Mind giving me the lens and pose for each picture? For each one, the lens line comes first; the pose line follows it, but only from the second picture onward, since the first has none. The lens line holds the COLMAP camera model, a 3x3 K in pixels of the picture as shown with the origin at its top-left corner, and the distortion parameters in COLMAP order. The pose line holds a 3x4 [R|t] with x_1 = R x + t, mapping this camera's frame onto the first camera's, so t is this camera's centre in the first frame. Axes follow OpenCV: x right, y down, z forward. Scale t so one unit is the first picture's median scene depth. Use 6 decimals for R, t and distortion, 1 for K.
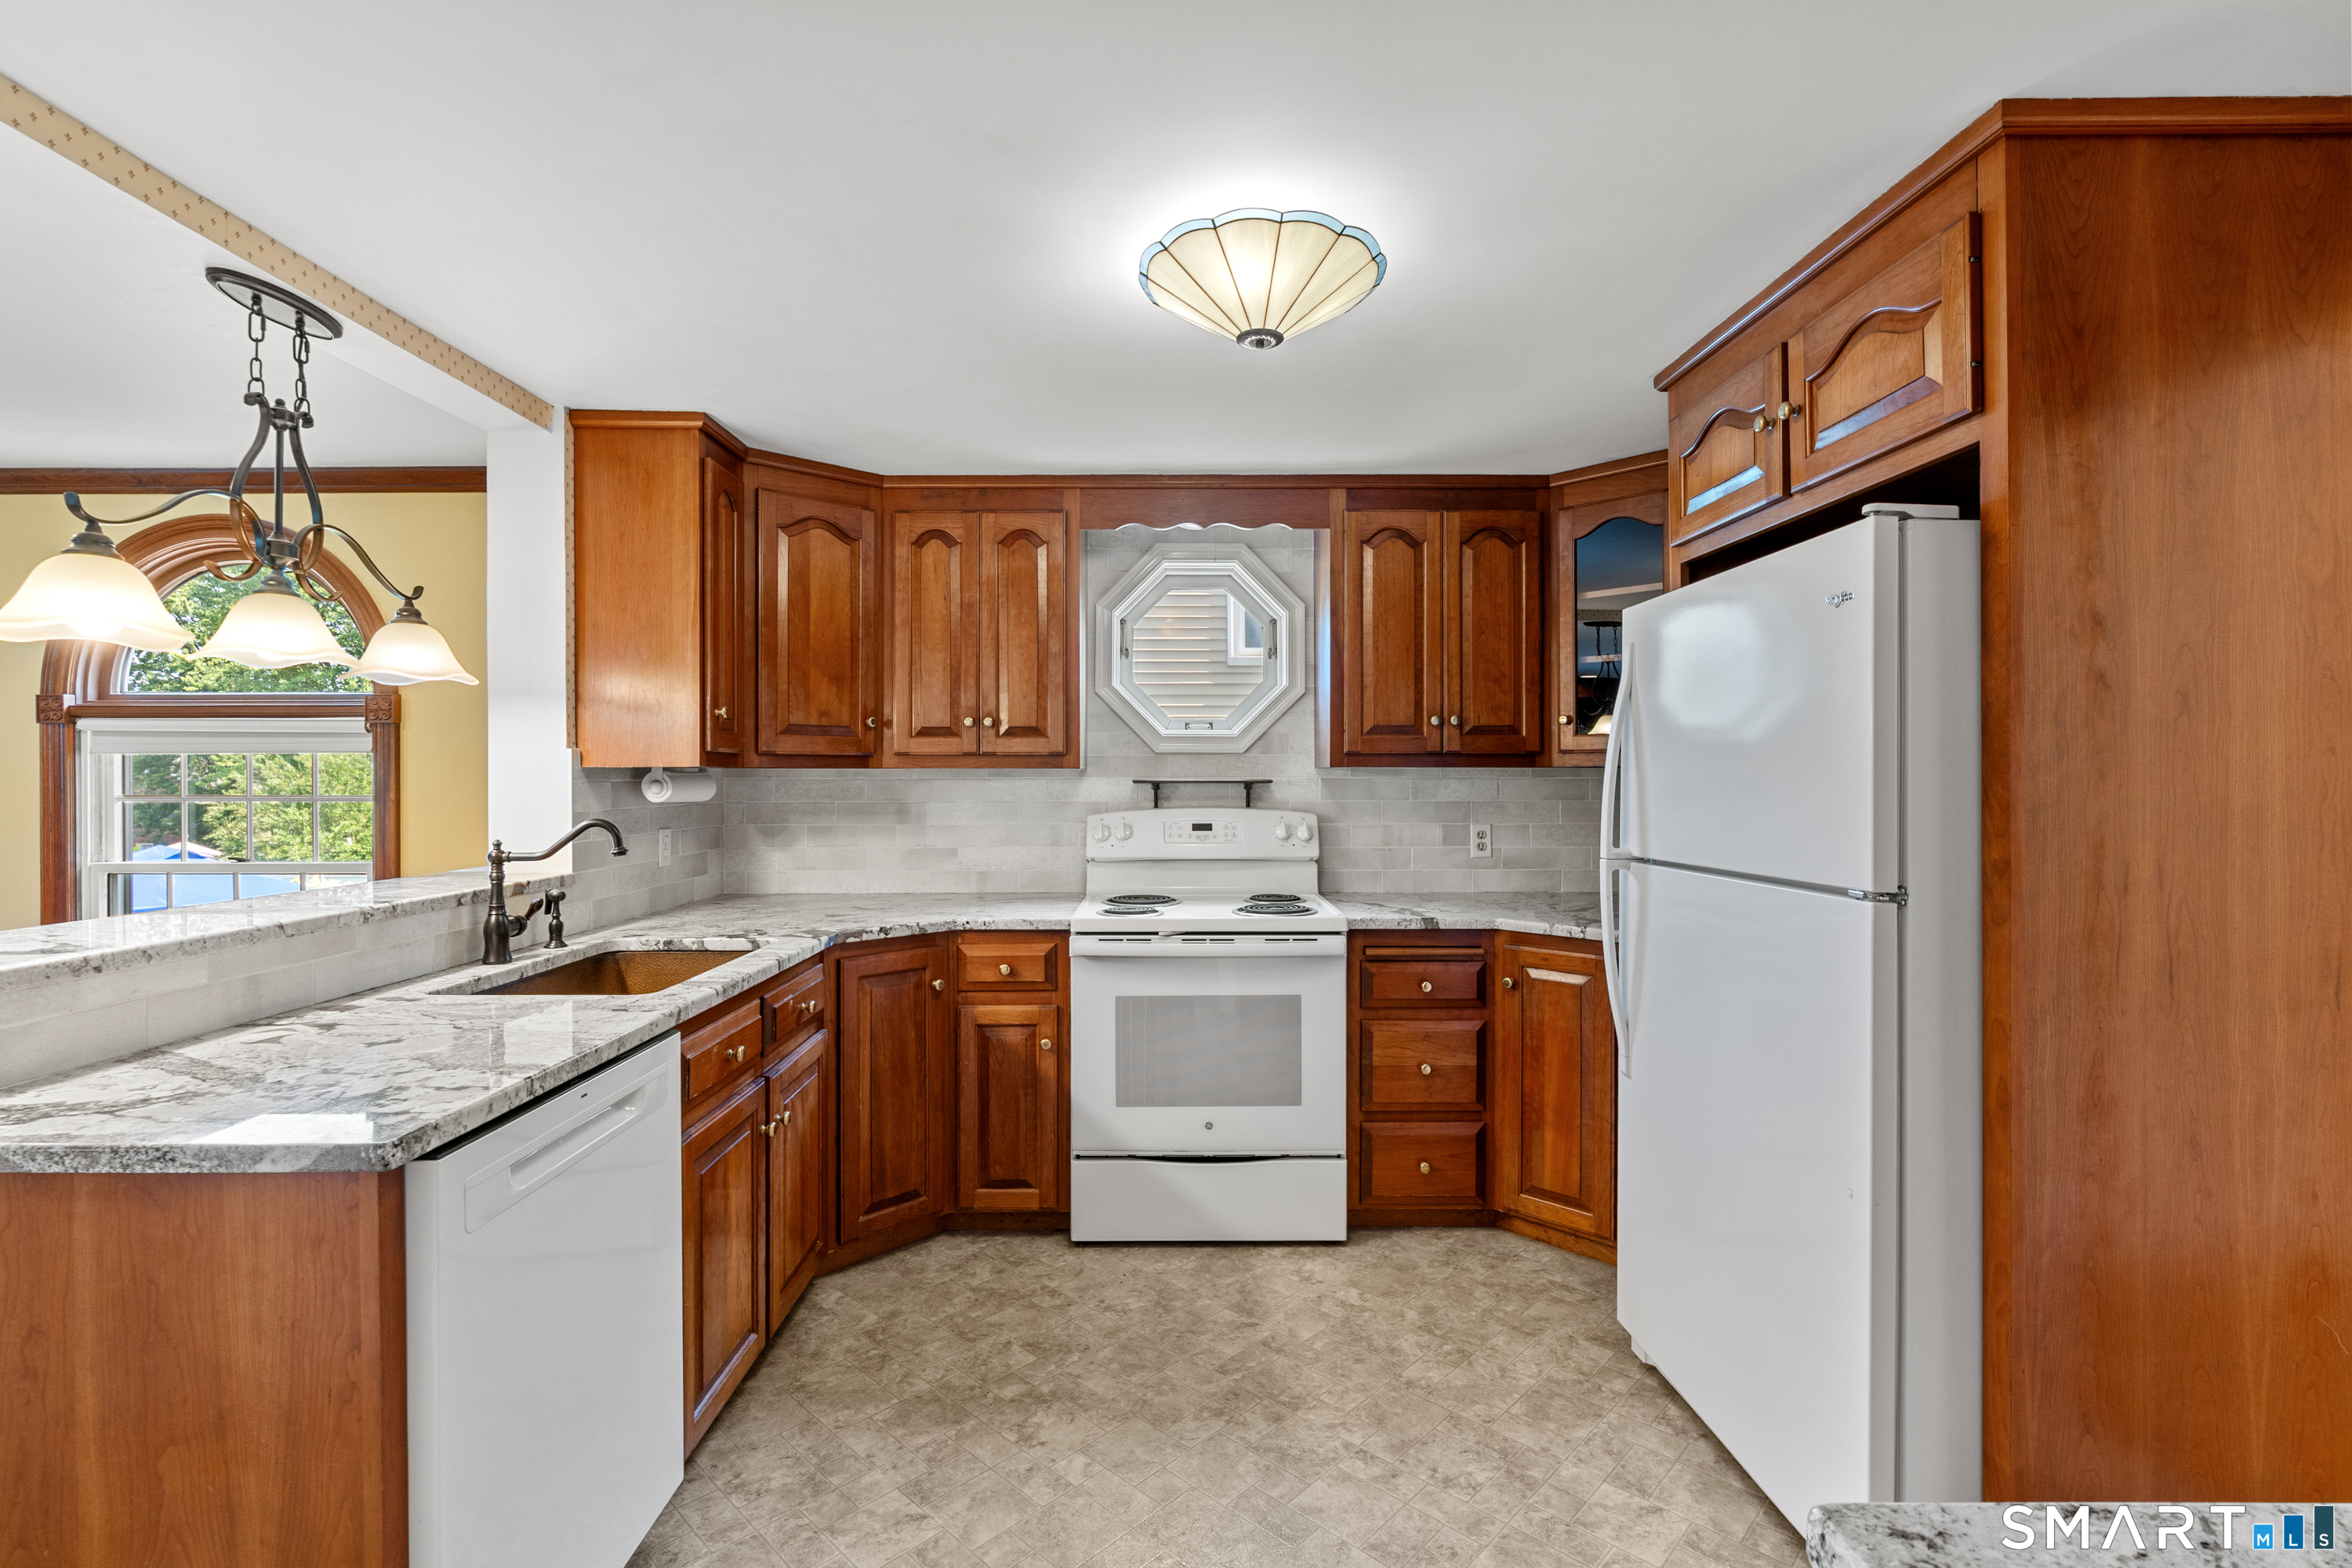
lens RADIAL K [[1065.2, 0, 1167.5], [0, 1065.2, 785.1], [0, 0, 1]] dist [-0.008420, 0.001364]
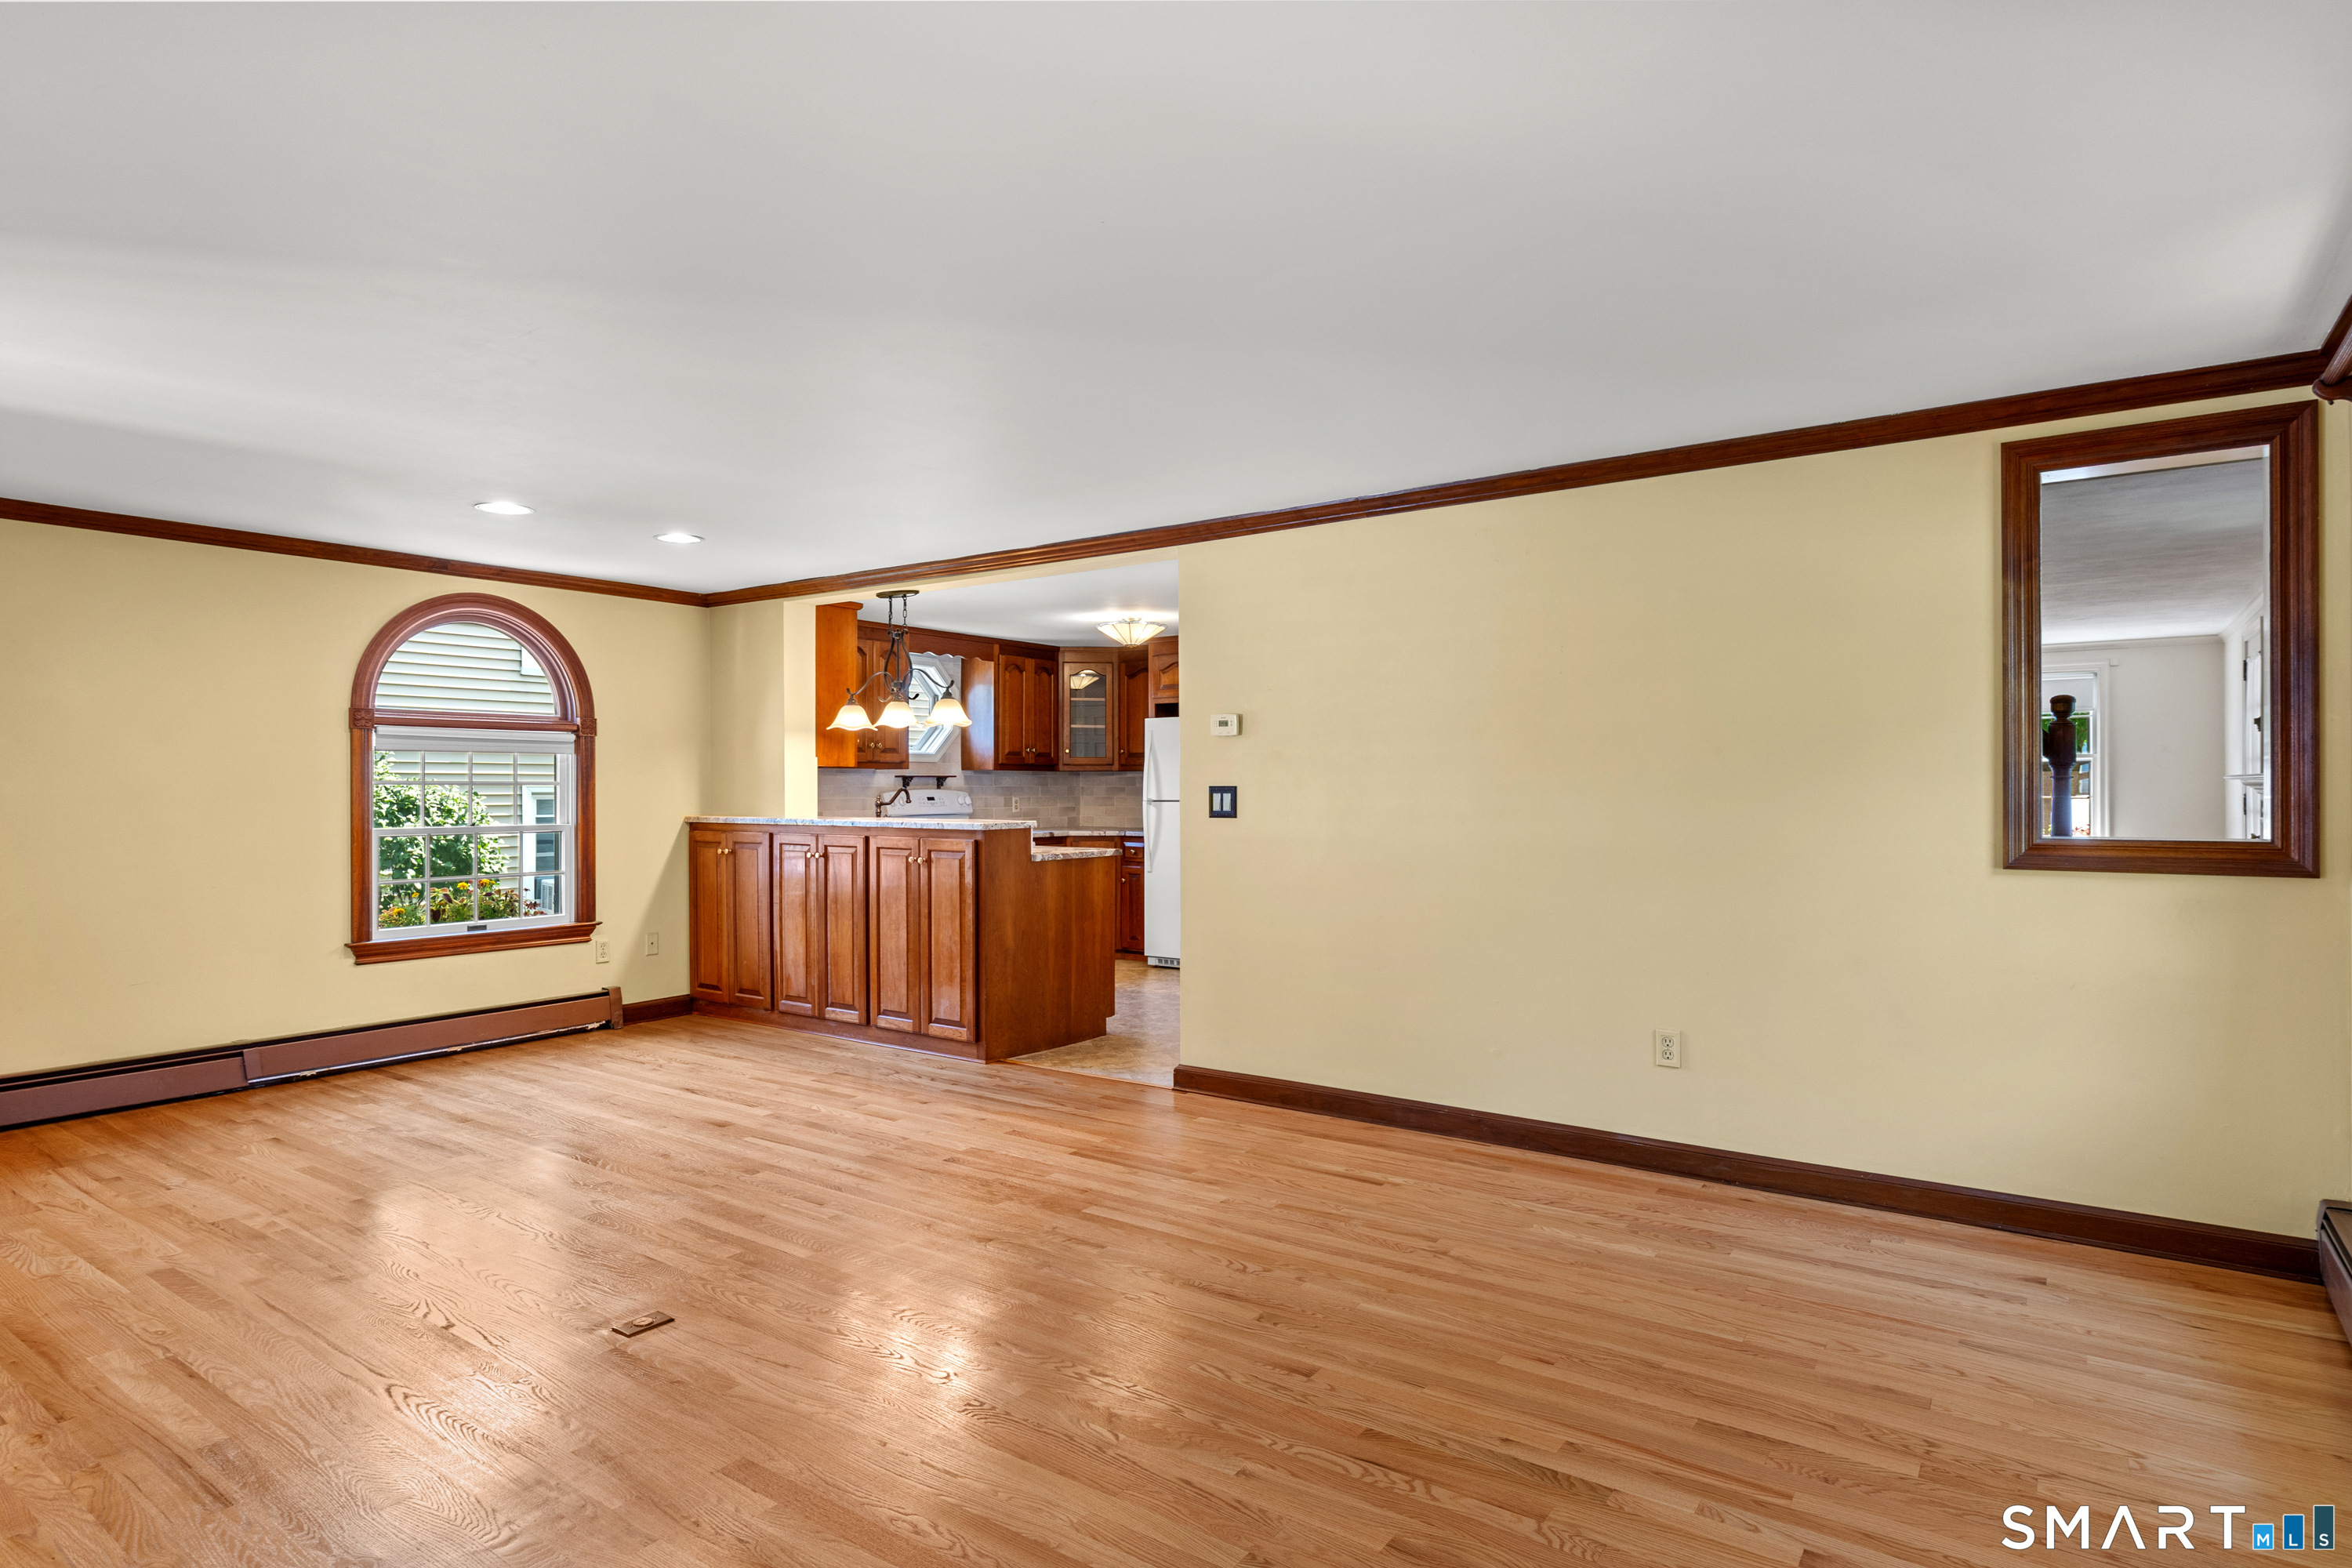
lens RADIAL K [[1274.4, 0, 1158.5], [0, 1274.4, 783.0], [0, 0, 1]] dist [-0.005257, 0.002152]
pose [[0.595466, 0.001776, 0.803379, -1.950589], [0.004055, 0.999978, -0.005216, 0.028457], [-0.803370, 0.006364, 0.595446, -0.929630]]
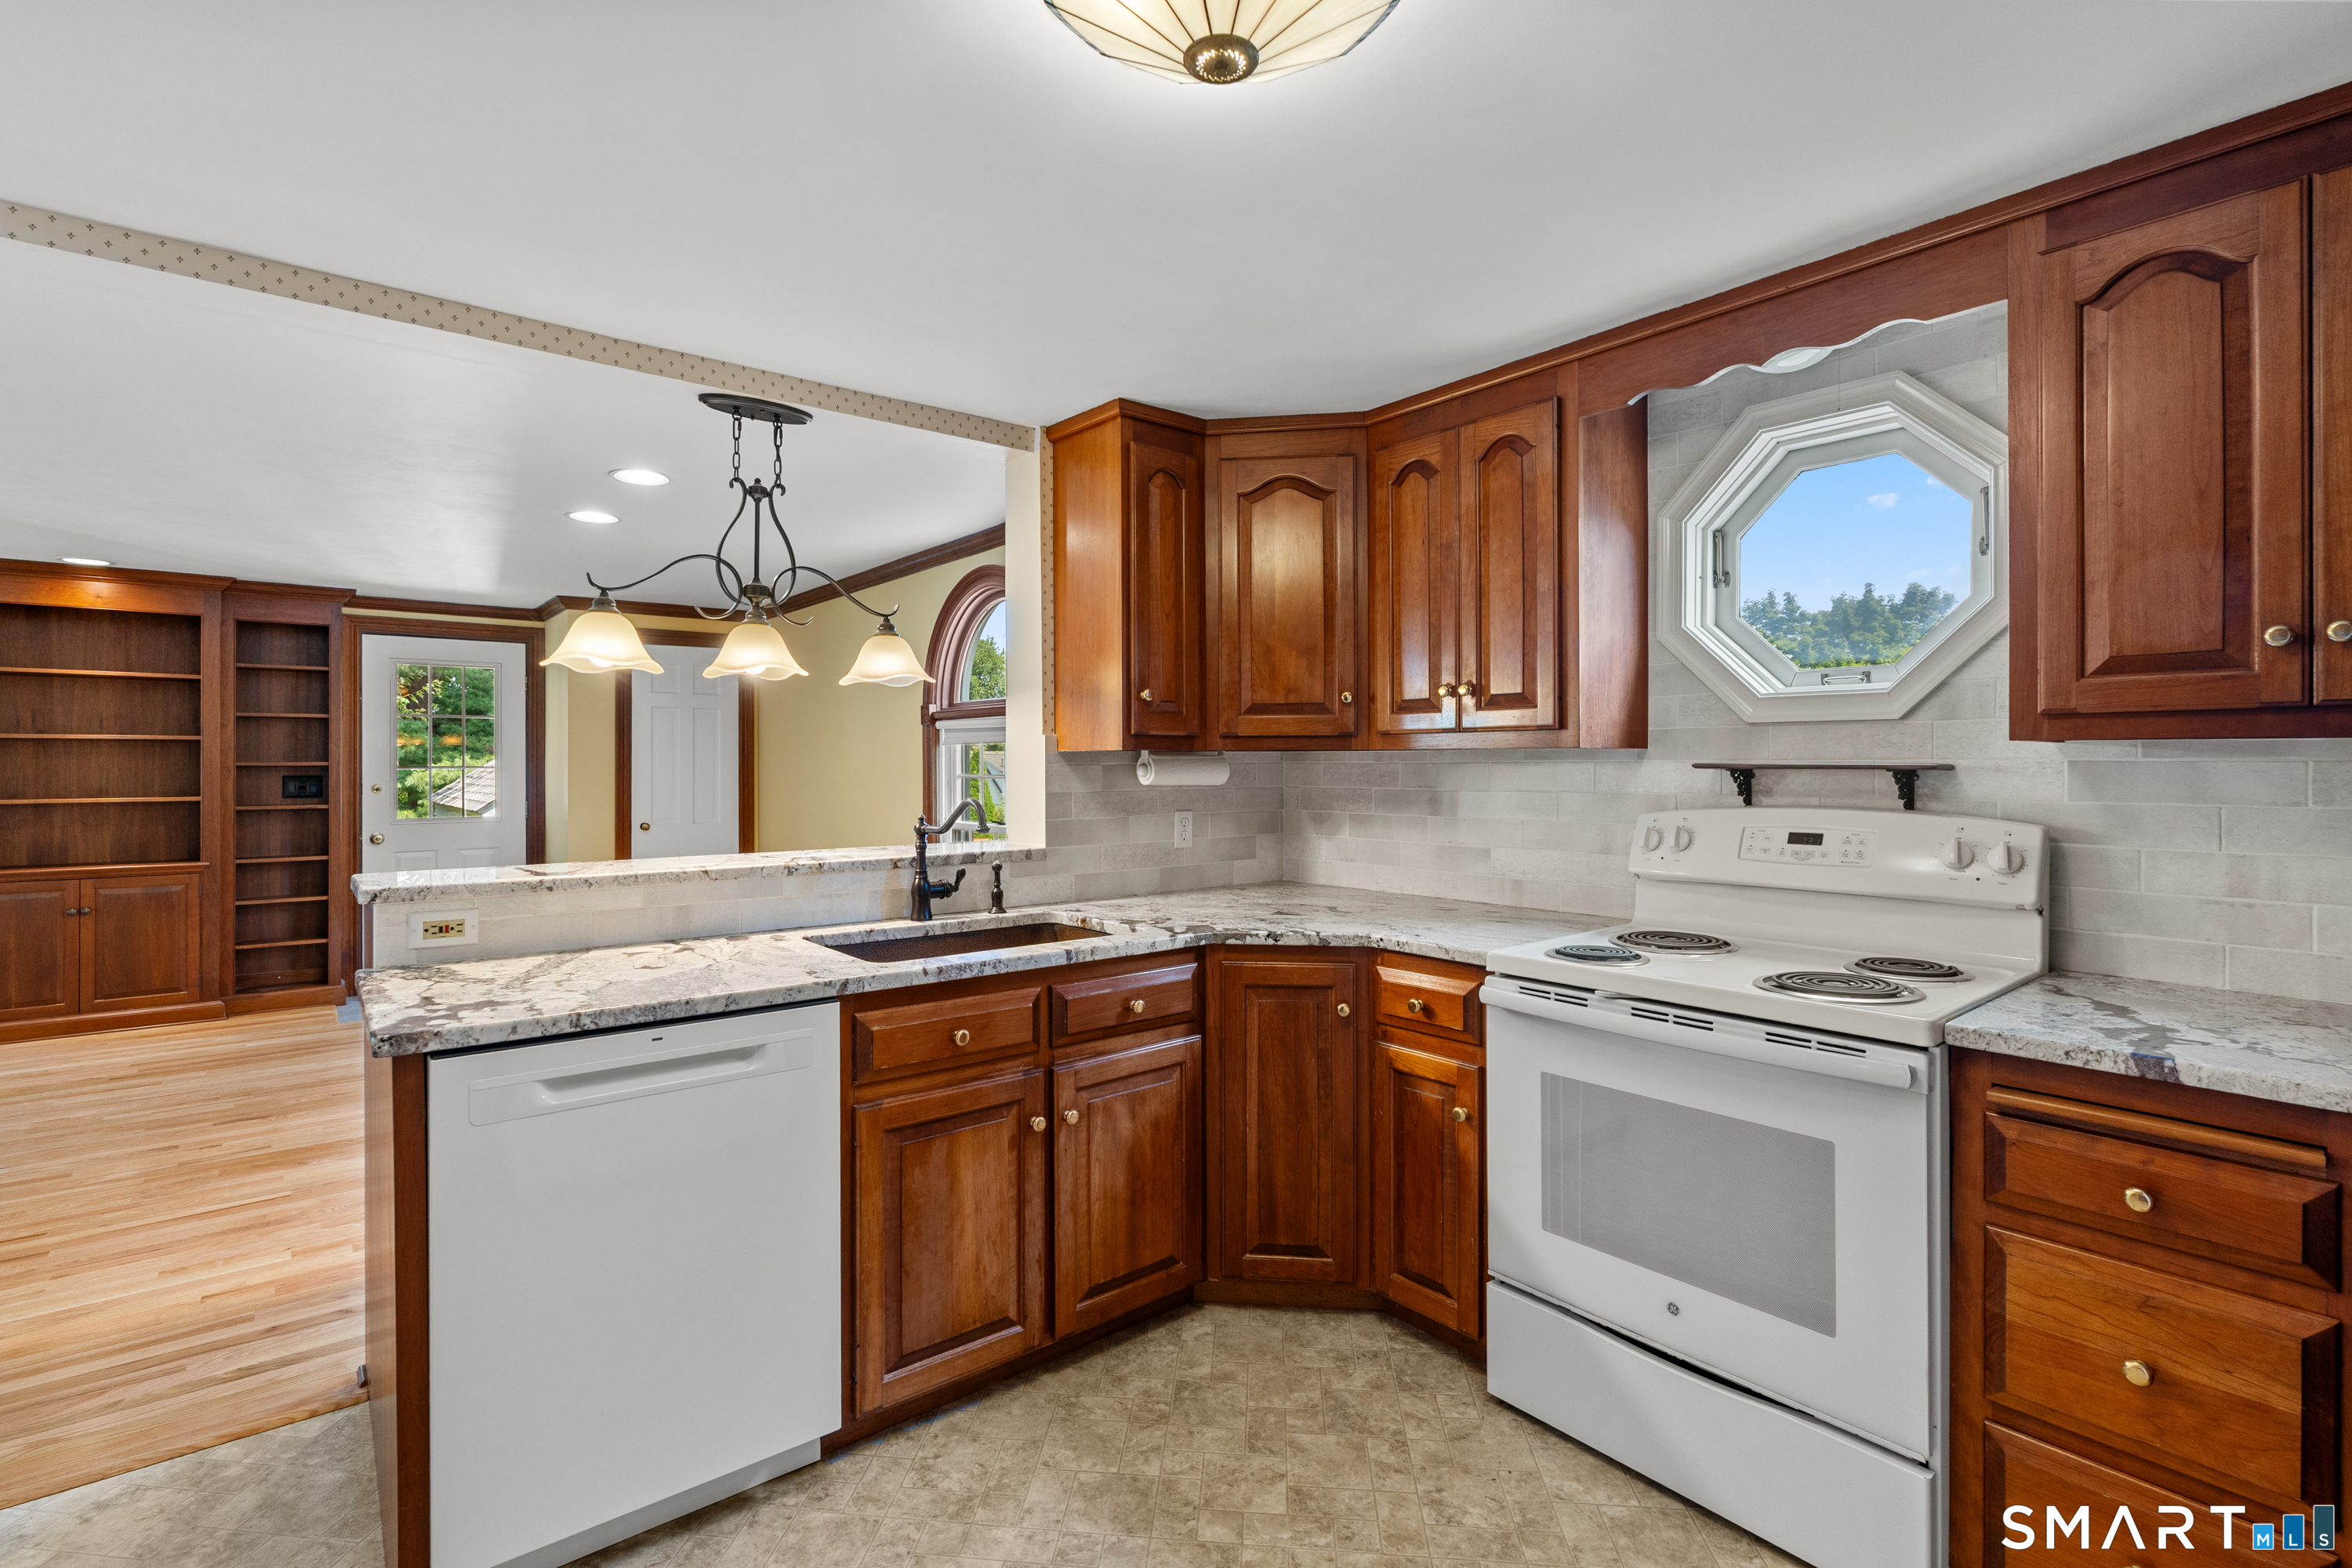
lens RADIAL K [[1077.9, 0, 1163.6], [0, 1077.9, 765.6], [0, 0, 1]] dist [-0.012259, 0.006427]
pose [[0.617577, 0.002094, -0.786508, 0.354062], [-0.004820, 0.999988, -0.001122, -0.001468], [0.786496, 0.004484, 0.617579, 0.364802]]
